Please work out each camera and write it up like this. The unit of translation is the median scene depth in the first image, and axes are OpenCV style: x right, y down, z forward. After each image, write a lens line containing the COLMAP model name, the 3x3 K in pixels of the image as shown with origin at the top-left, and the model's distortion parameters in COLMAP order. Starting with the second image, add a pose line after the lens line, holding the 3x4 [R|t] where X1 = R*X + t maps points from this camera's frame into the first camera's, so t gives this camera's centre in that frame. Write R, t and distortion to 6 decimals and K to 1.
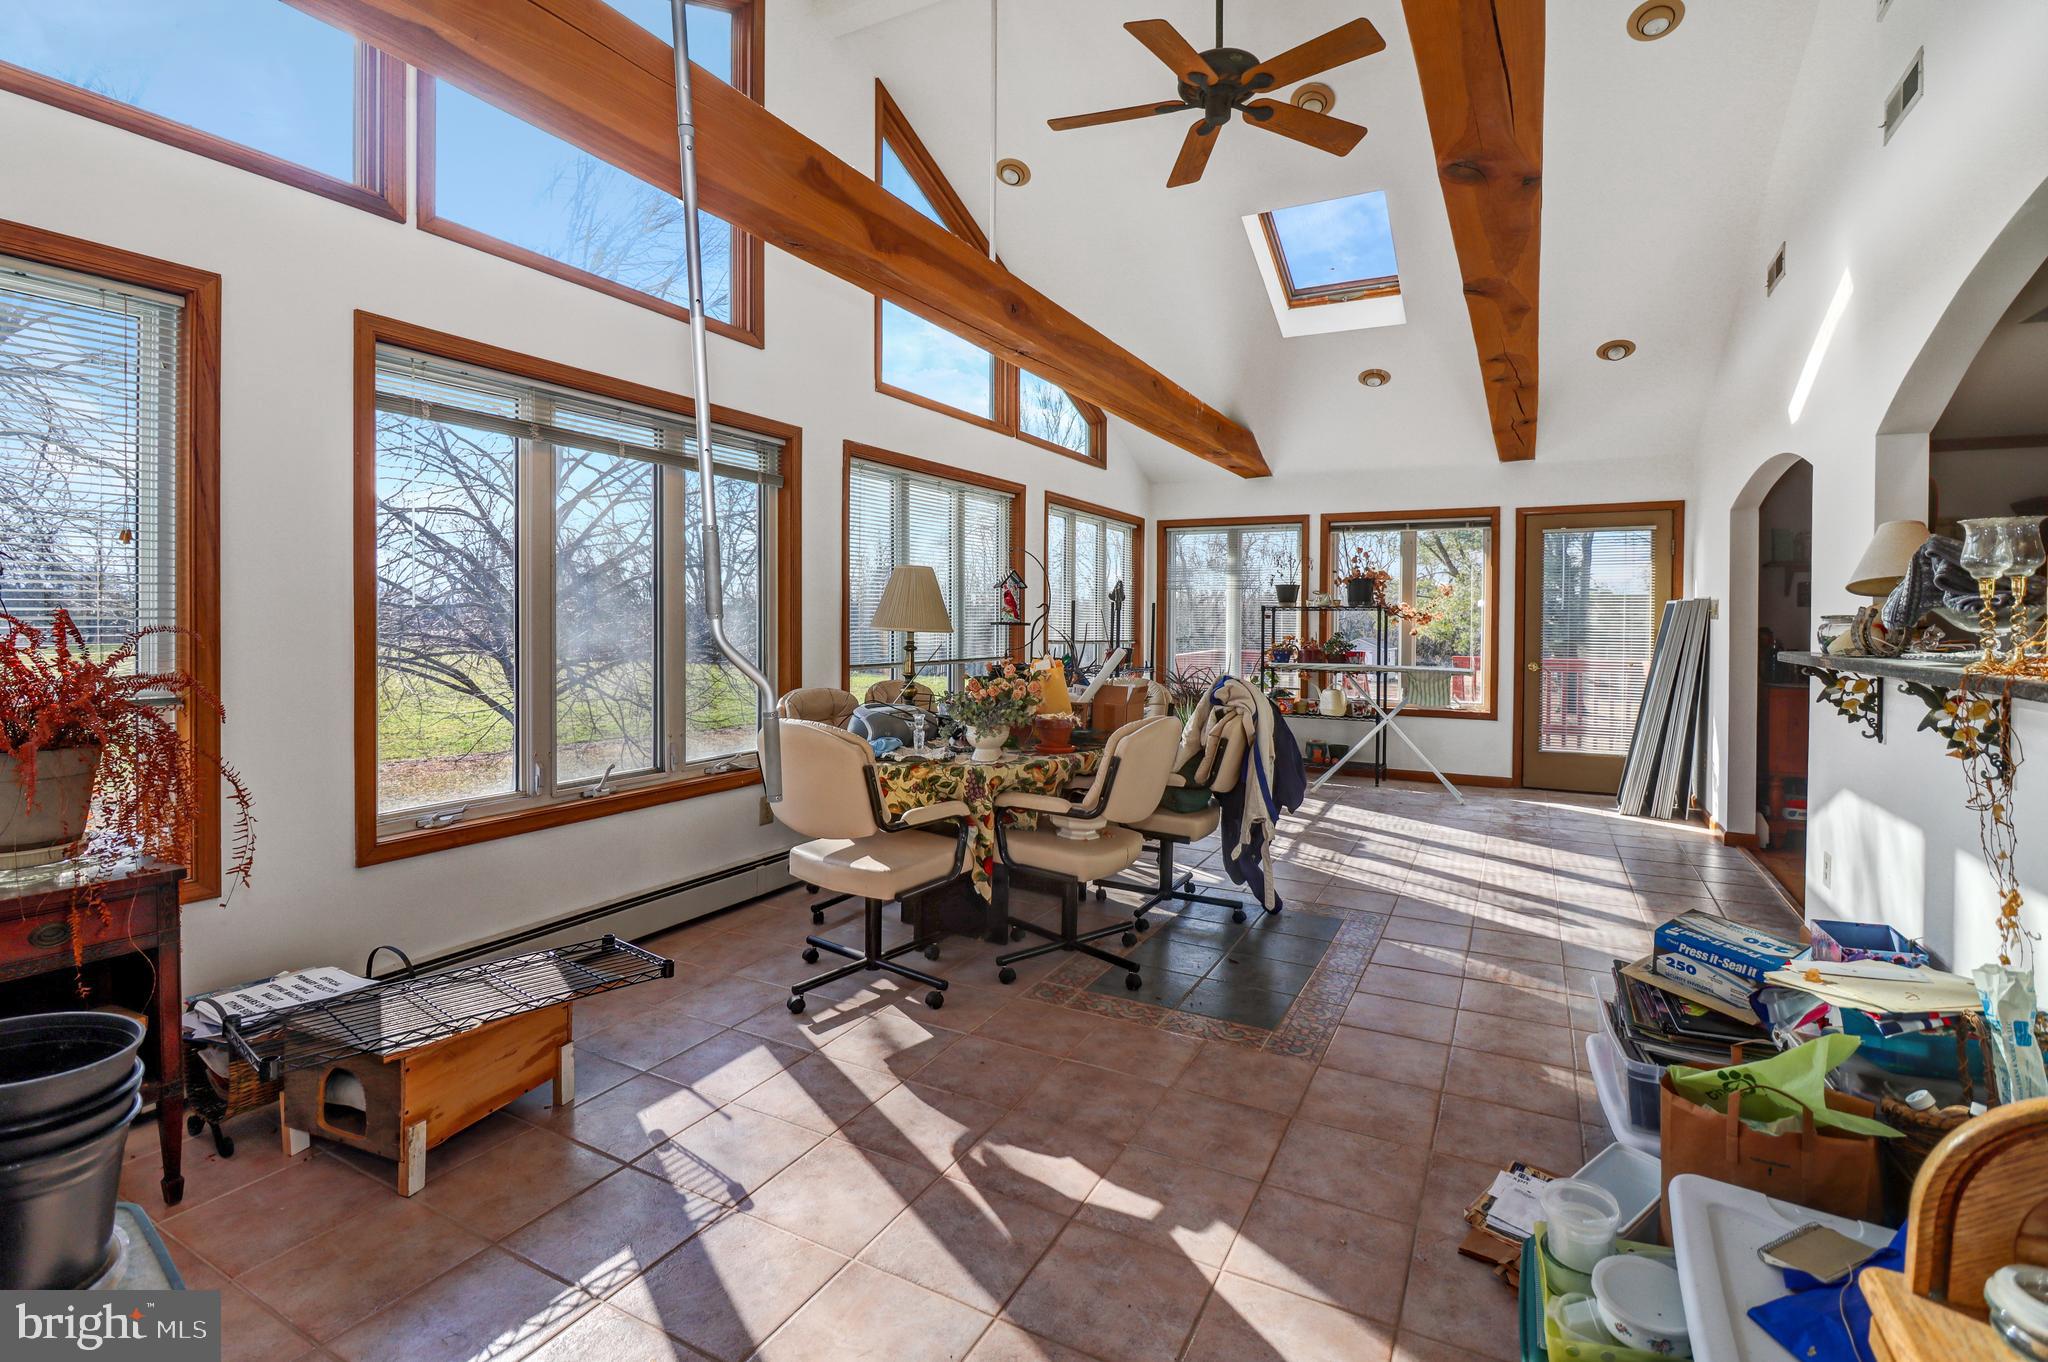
lens RADIAL K [[979.5, 0, 997.7], [0, 979.5, 629.2], [0, 0, 1]] dist [0.001734, 0.000607]
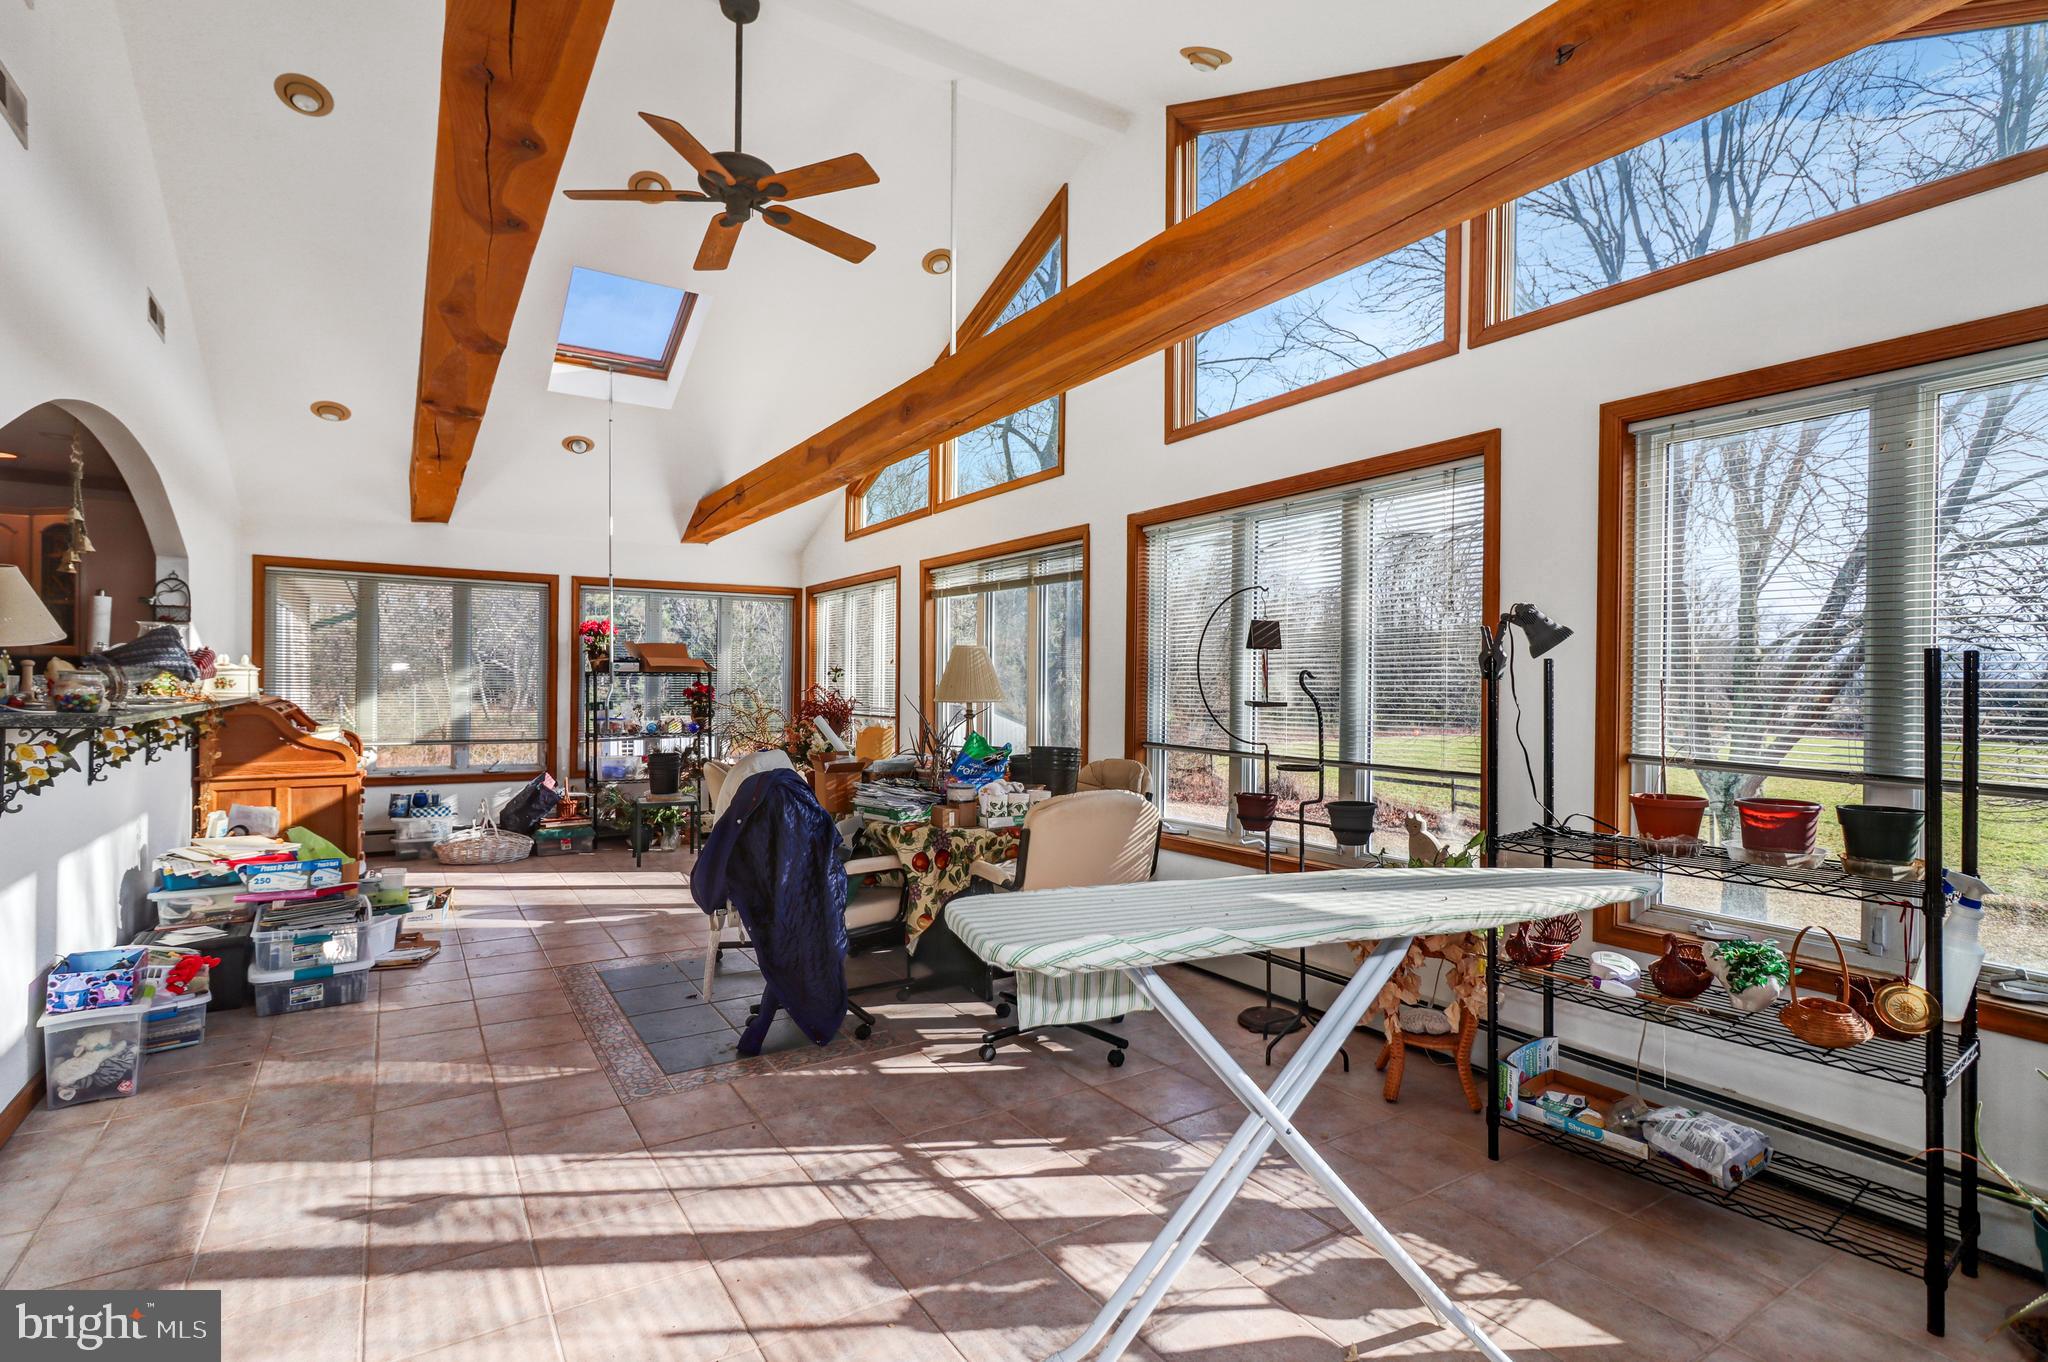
lens RADIAL K [[979.5, 0, 1010.5], [0, 979.5, 681.6], [0, 0, 1]] dist [0.001734, 0.000607]
pose [[-0.494753, -0.013984, -0.868921, 1.317000], [-0.022420, 0.999743, -0.003323, -0.026663], [0.868745, 0.017837, -0.494939, 2.371310]]
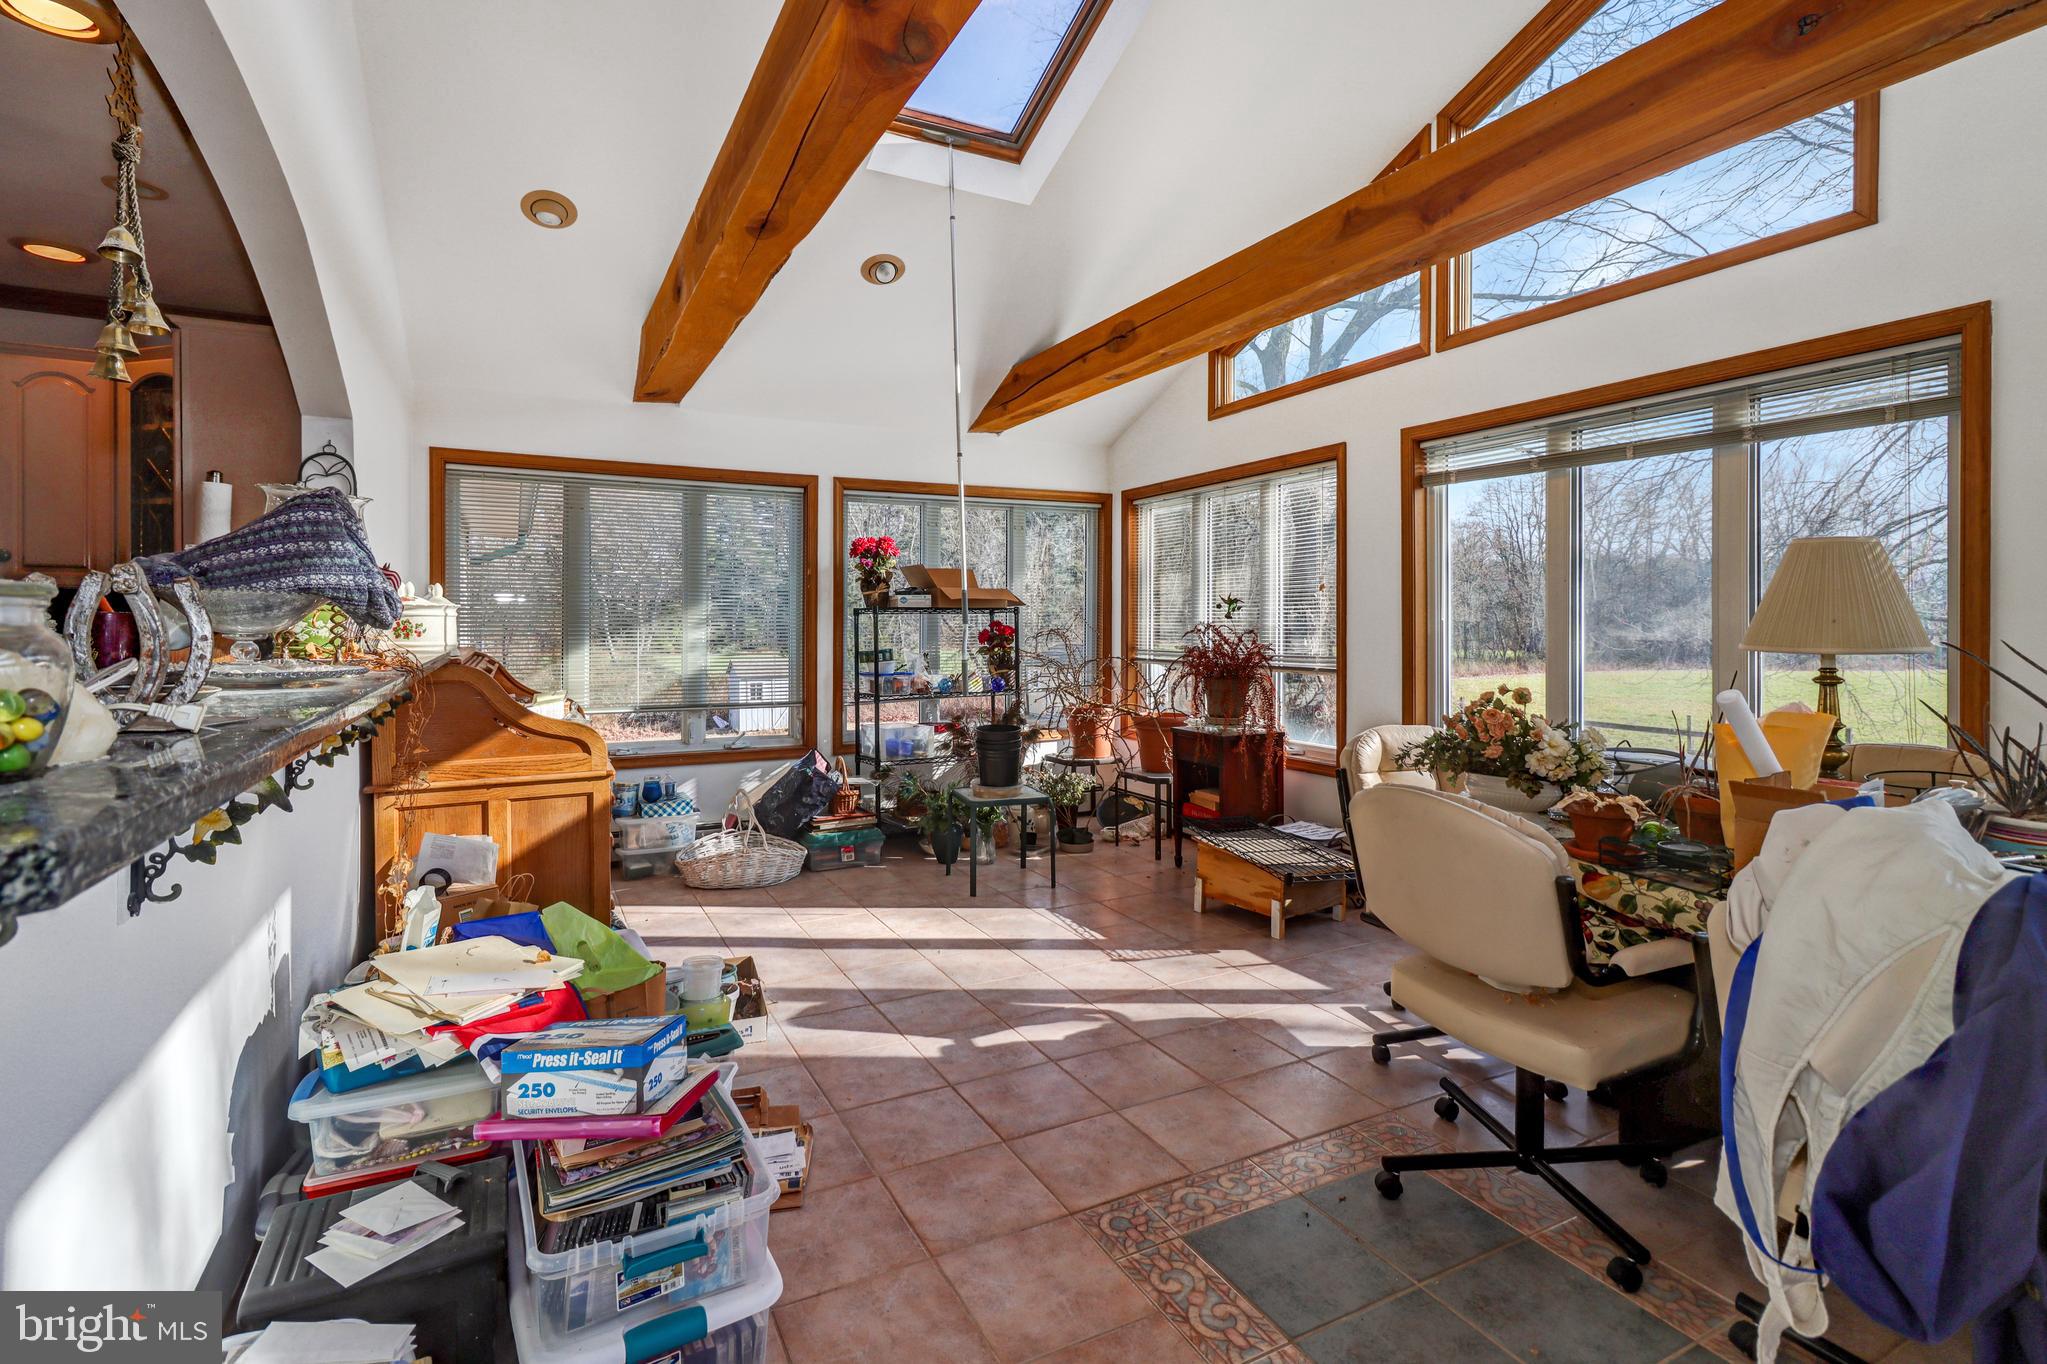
lens RADIAL K [[979.1, 0, 1013.7], [0, 979.1, 617.1], [0, 0, 1]] dist [0.001734, 0.000607]
pose [[-0.570998, -0.010527, -0.820884, 0.968818], [-0.011923, 0.999919, -0.004529, -0.013855], [0.820865, 0.007202, -0.571077, 1.379193]]
